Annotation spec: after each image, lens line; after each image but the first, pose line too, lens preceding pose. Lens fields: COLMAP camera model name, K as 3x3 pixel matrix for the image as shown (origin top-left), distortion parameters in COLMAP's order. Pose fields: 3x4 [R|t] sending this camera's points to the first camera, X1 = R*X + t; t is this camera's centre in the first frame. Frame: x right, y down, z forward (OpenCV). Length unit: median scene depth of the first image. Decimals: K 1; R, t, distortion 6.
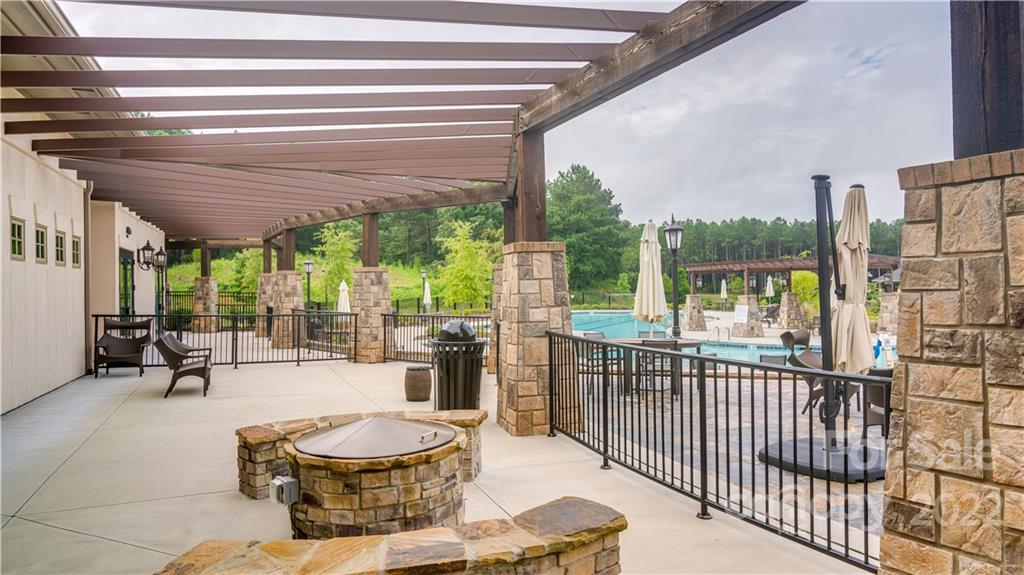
lens RADIAL K [[663.0, 0, 512.0], [0, 663.0, 289.3], [0, 0, 1]] dist [0.000009, -0.000001]
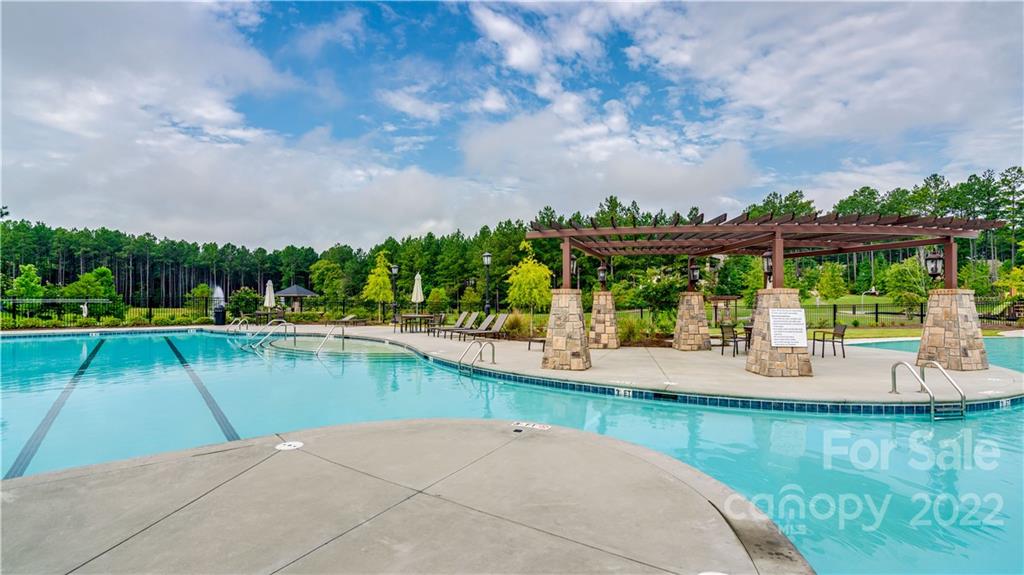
lens RADIAL K [[463.3, 0, 512.8], [0, 463.3, 288.2], [0, 0, 1]] dist [0.002920, 0.000380]
pose [[0.431713, 0.044829, 0.900896, -0.004744], [-0.011898, 0.998960, -0.044007, 0.003454], [-0.901932, 0.008279, 0.431798, 0.165732]]
